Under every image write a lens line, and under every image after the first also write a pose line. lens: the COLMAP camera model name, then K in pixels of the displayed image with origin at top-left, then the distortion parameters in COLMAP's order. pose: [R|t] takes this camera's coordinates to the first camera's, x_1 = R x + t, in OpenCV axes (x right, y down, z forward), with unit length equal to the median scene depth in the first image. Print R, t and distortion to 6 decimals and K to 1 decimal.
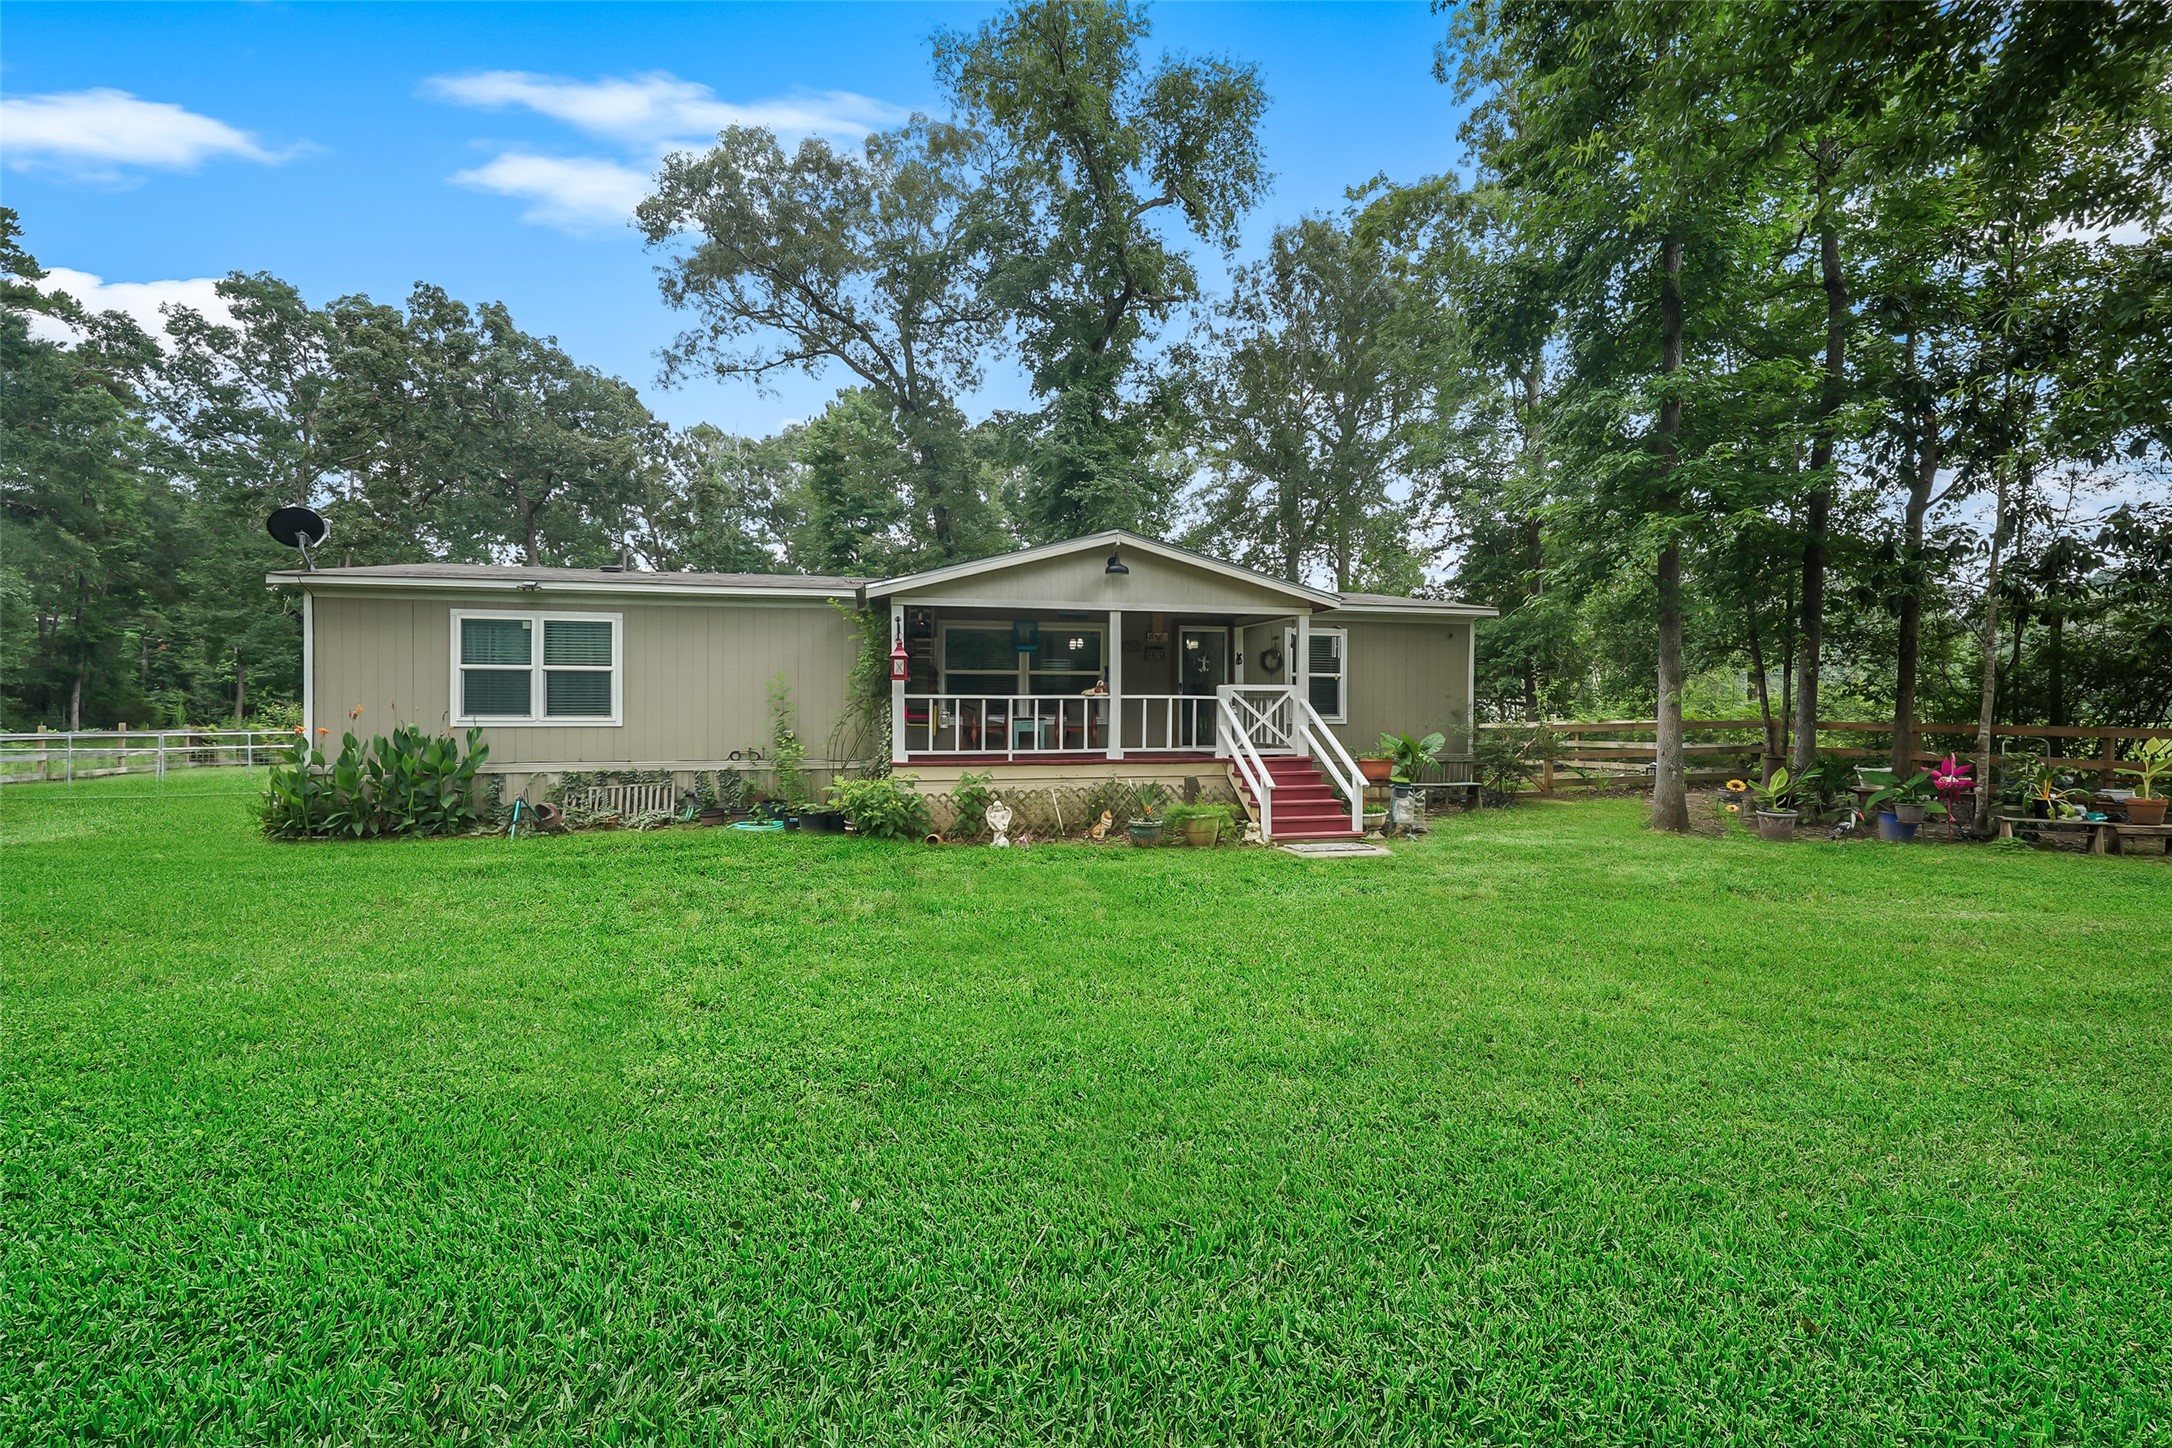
lens RADIAL K [[964.3, 0, 1073.3], [0, 964.3, 716.2], [0, 0, 1]] dist [-0.001934, 0.000081]
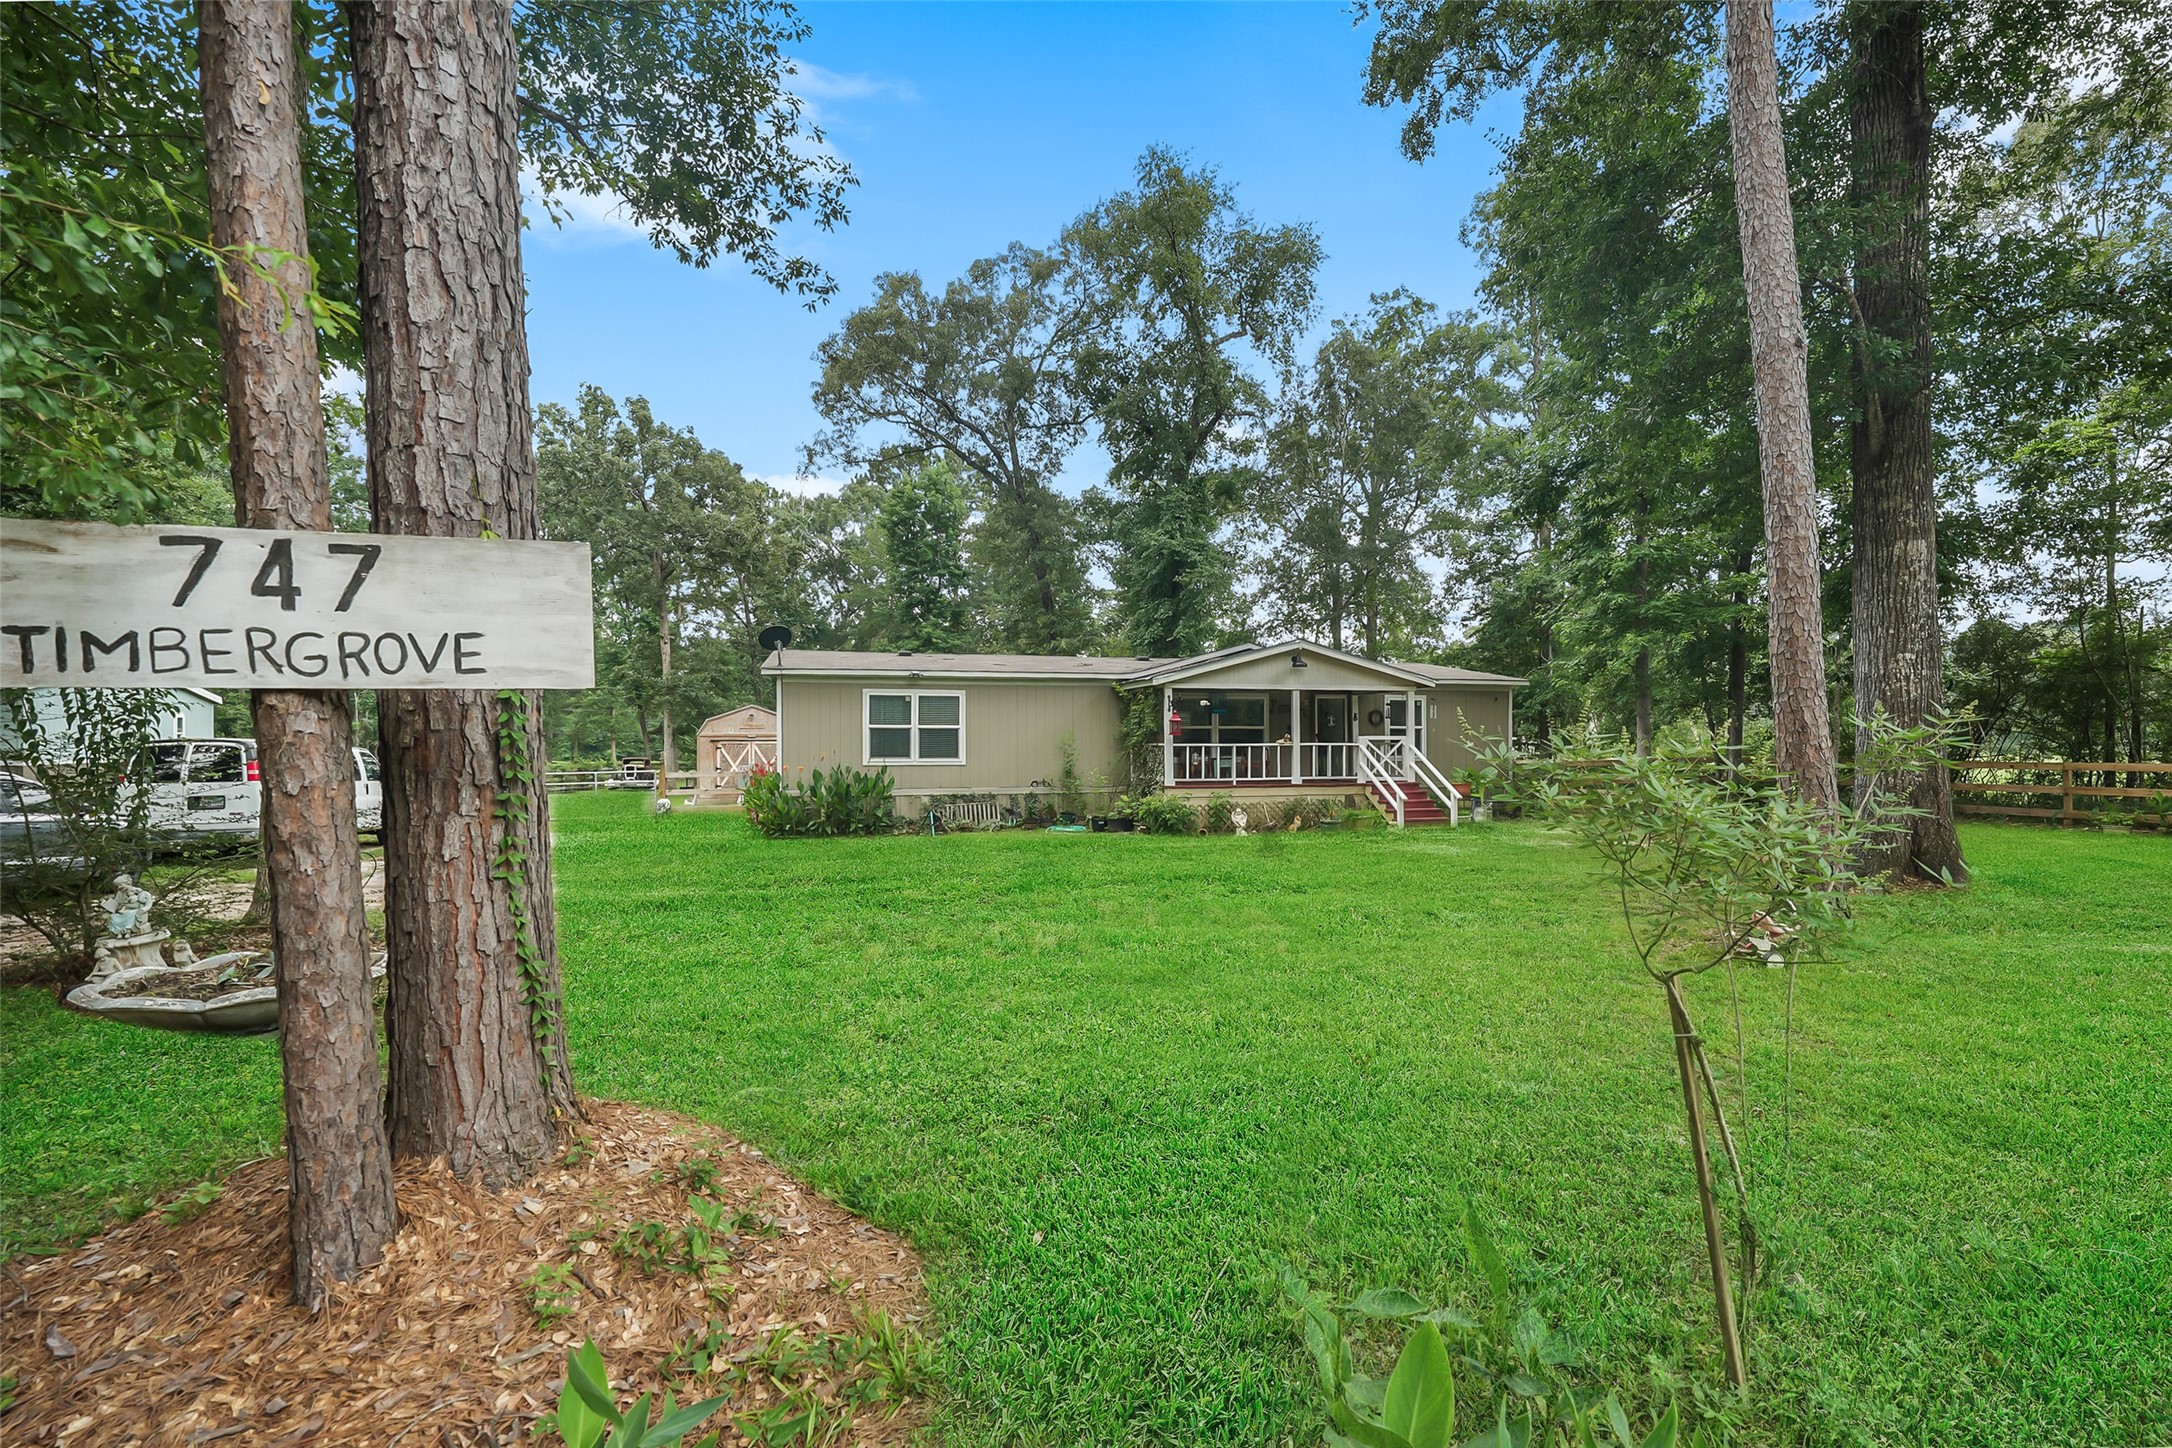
lens RADIAL K [[964.3, 0, 1098.1], [0, 964.3, 733.6], [0, 0, 1]] dist [-0.001934, 0.000081]
pose [[0.999719, -0.004165, 0.023321, -0.295804], [0.004707, 0.999719, -0.023213, -0.002256], [-0.023218, 0.023316, 0.999458, -0.528867]]
